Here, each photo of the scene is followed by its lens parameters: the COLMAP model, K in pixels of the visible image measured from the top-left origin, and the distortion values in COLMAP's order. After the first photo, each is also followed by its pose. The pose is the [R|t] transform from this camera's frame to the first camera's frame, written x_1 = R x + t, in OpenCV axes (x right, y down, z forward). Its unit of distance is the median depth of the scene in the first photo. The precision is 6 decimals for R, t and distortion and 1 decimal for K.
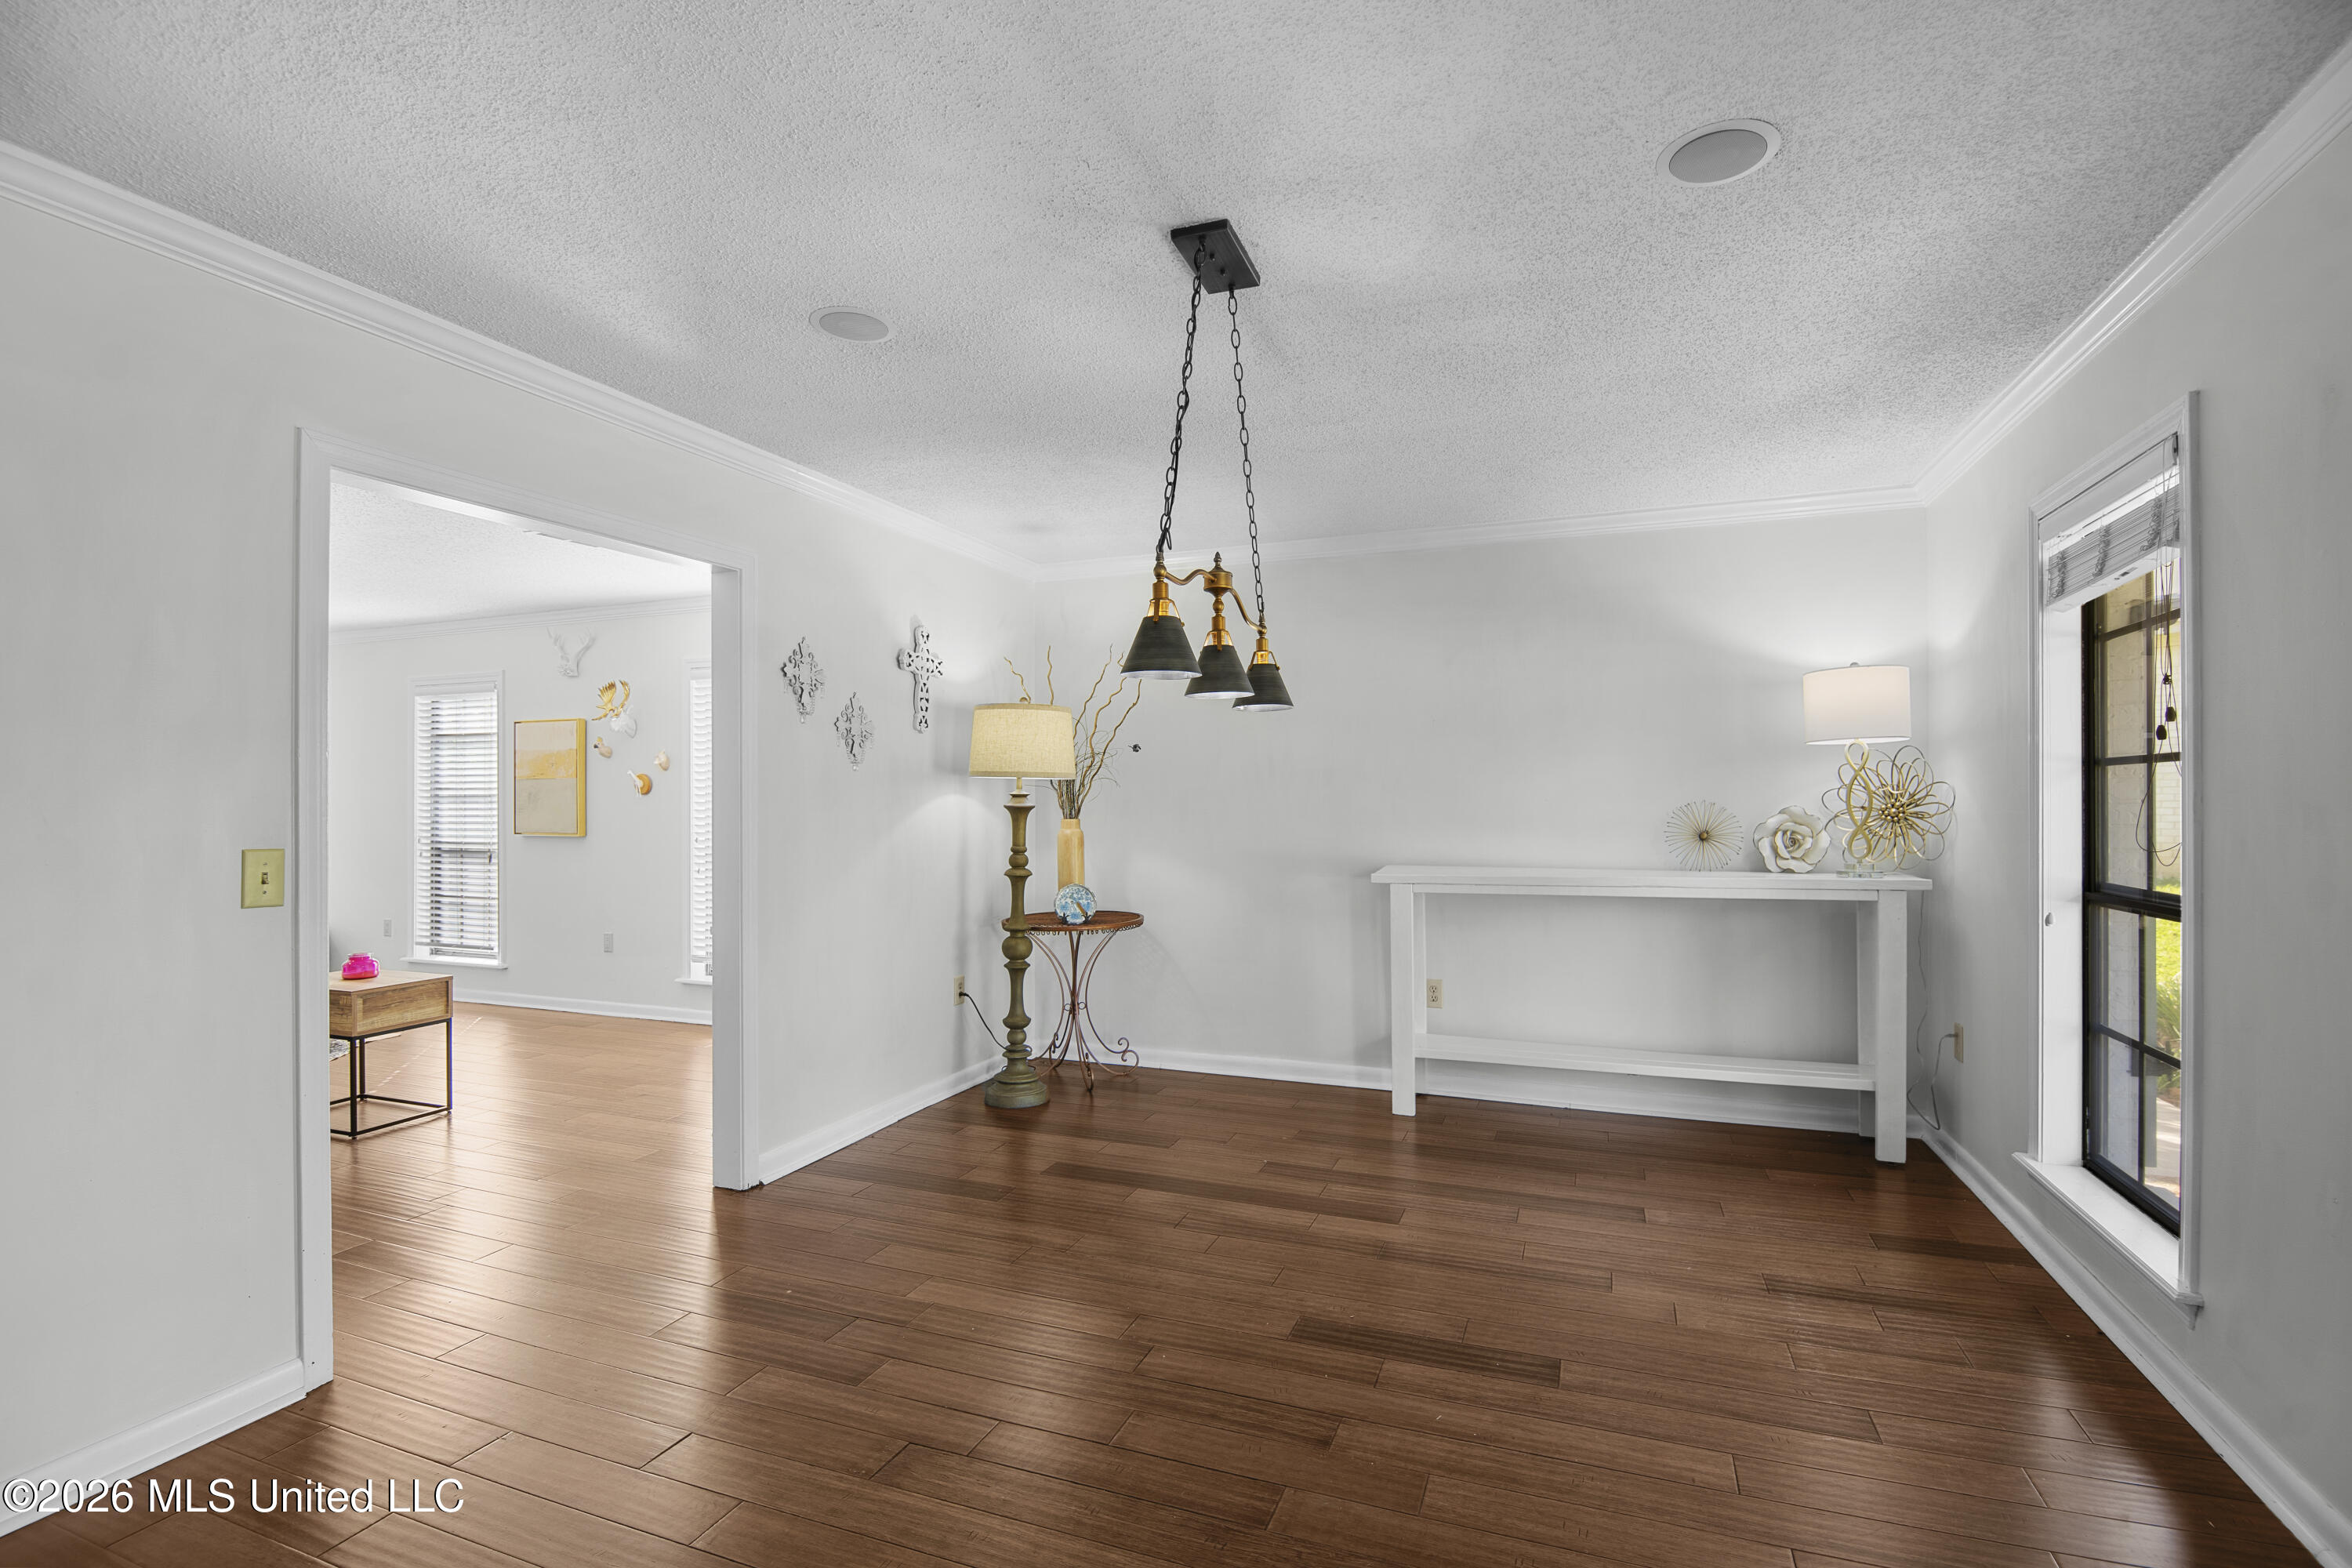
lens RADIAL K [[1077.8, 0, 1182.2], [0, 1077.8, 792.6], [0, 0, 1]] dist [-0.000662, -0.010763]
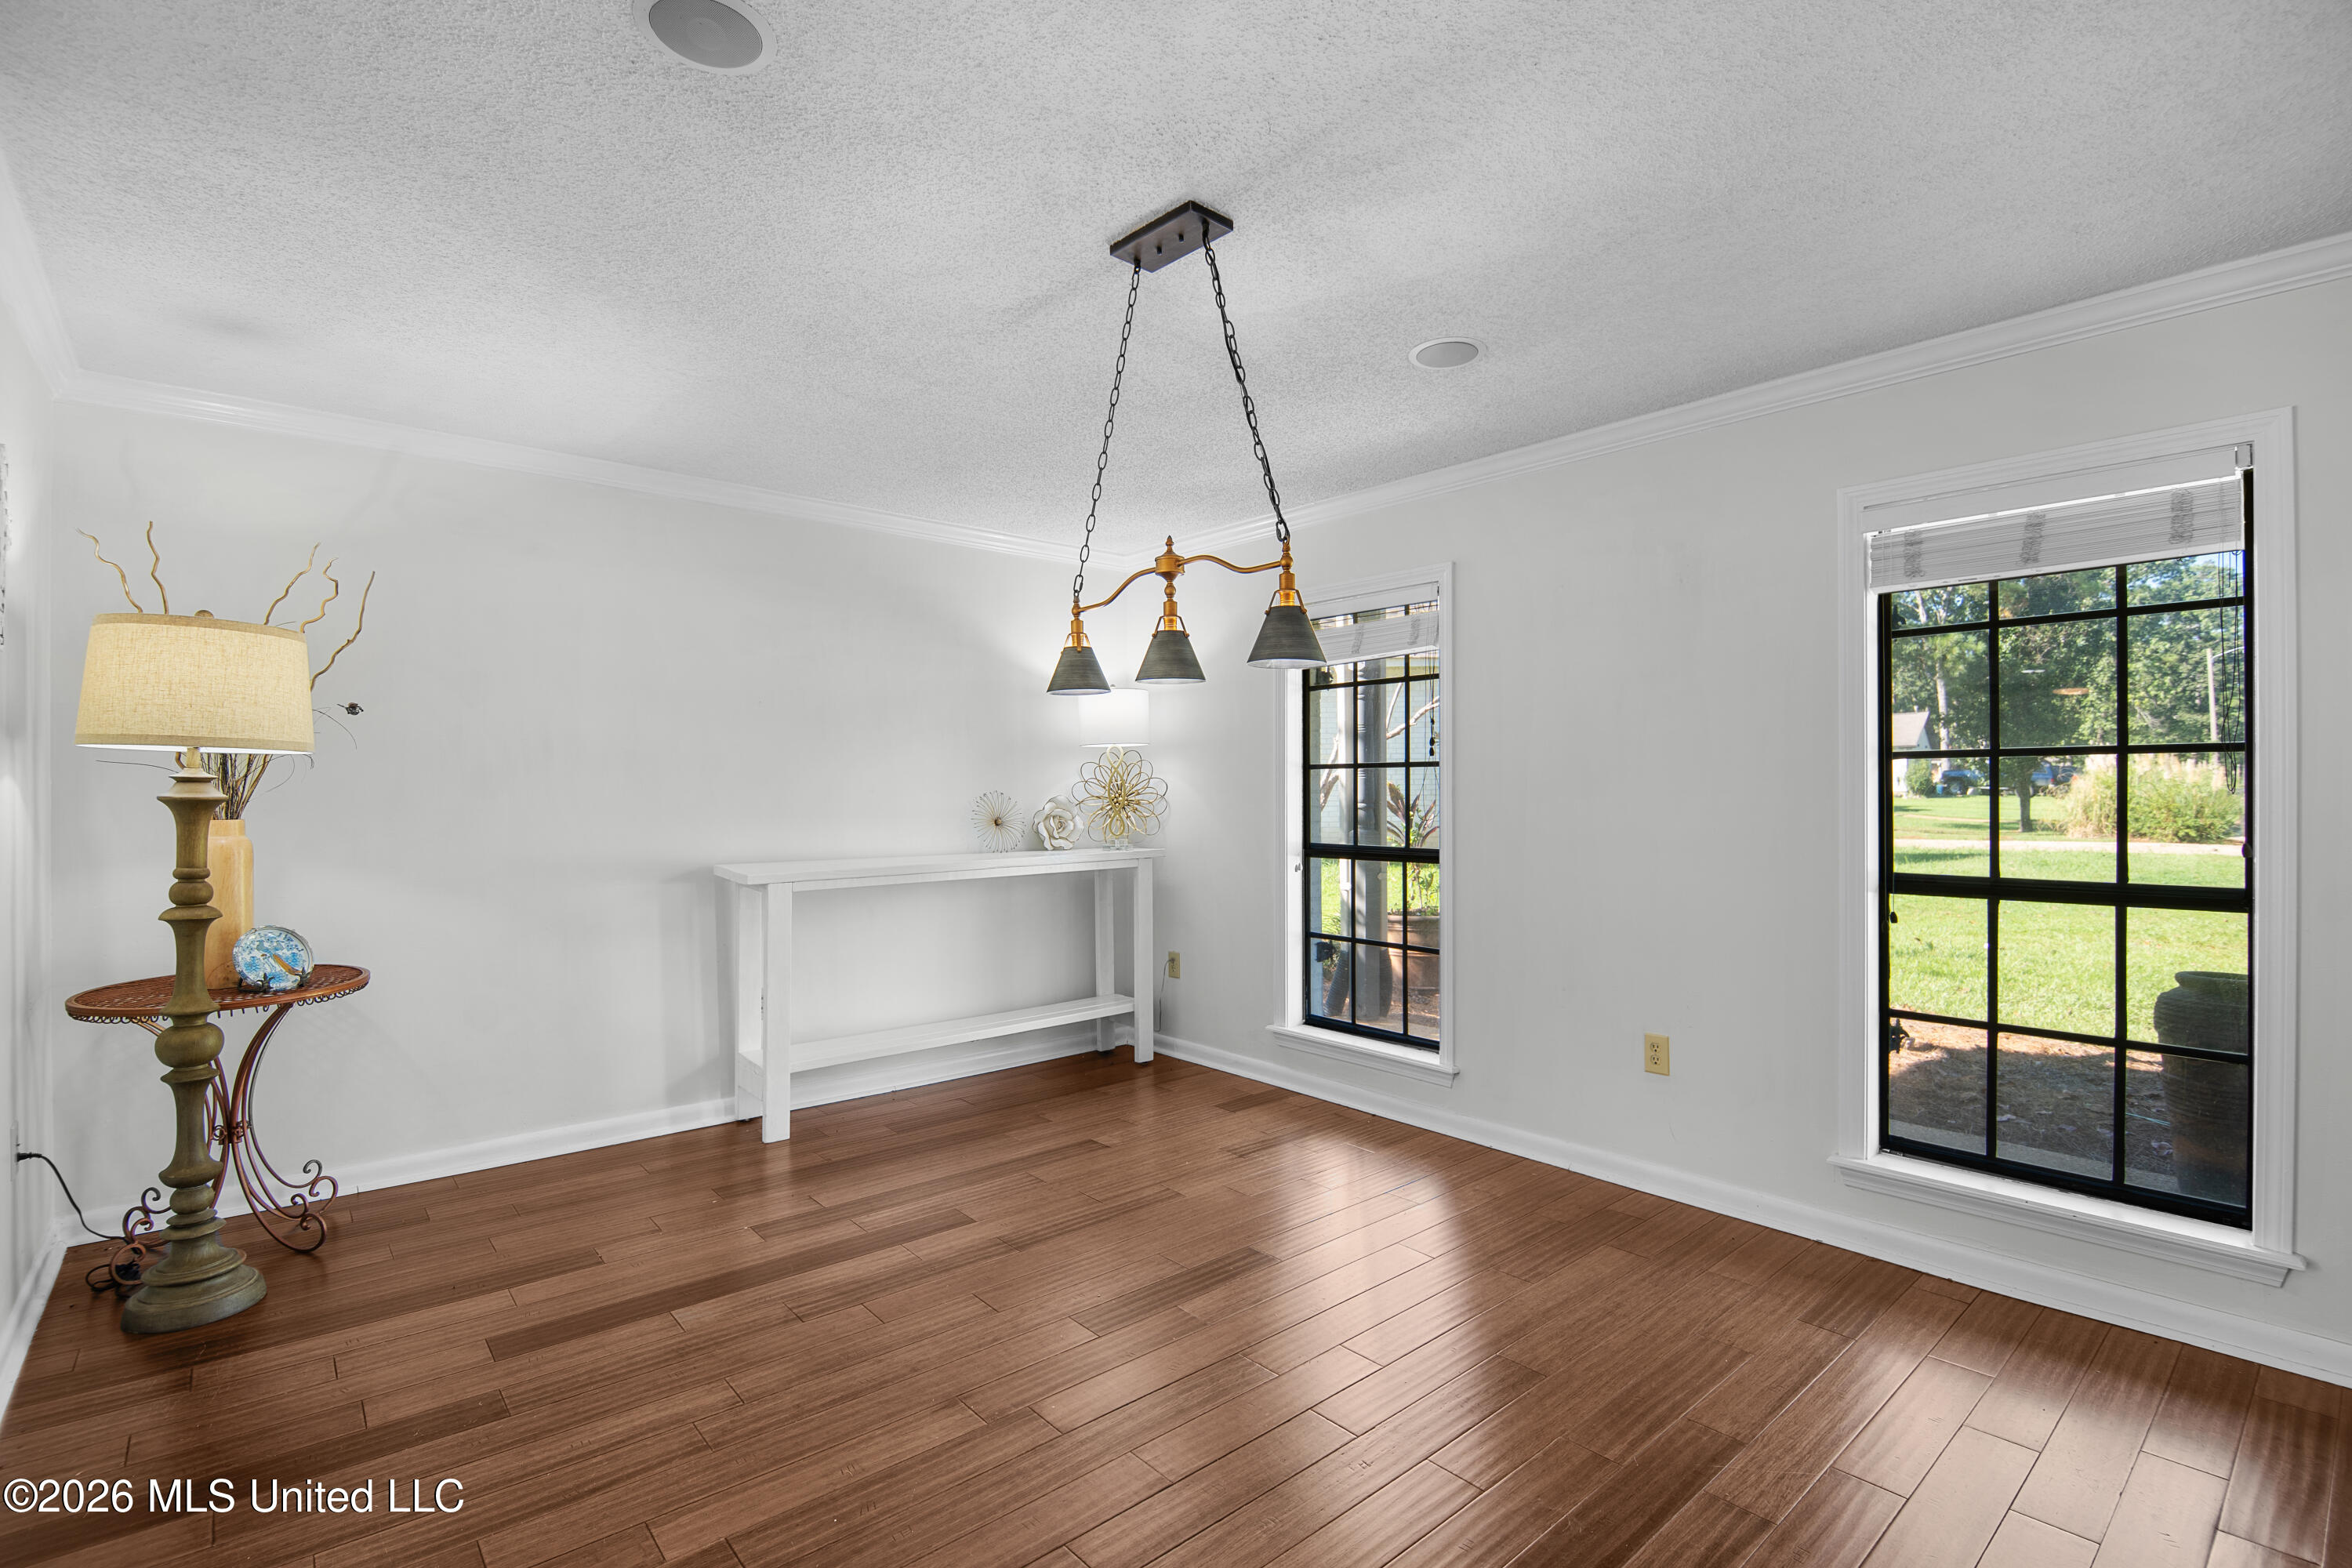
lens RADIAL K [[1103.5, 0, 1176.0], [0, 1103.5, 784.0], [0, 0, 1]] dist [0.000890, -0.012266]
pose [[0.460080, 0.007803, 0.887843, -0.490360], [-0.006983, 0.999962, -0.005170, 0.004981], [-0.887850, -0.003821, 0.460117, 0.302935]]
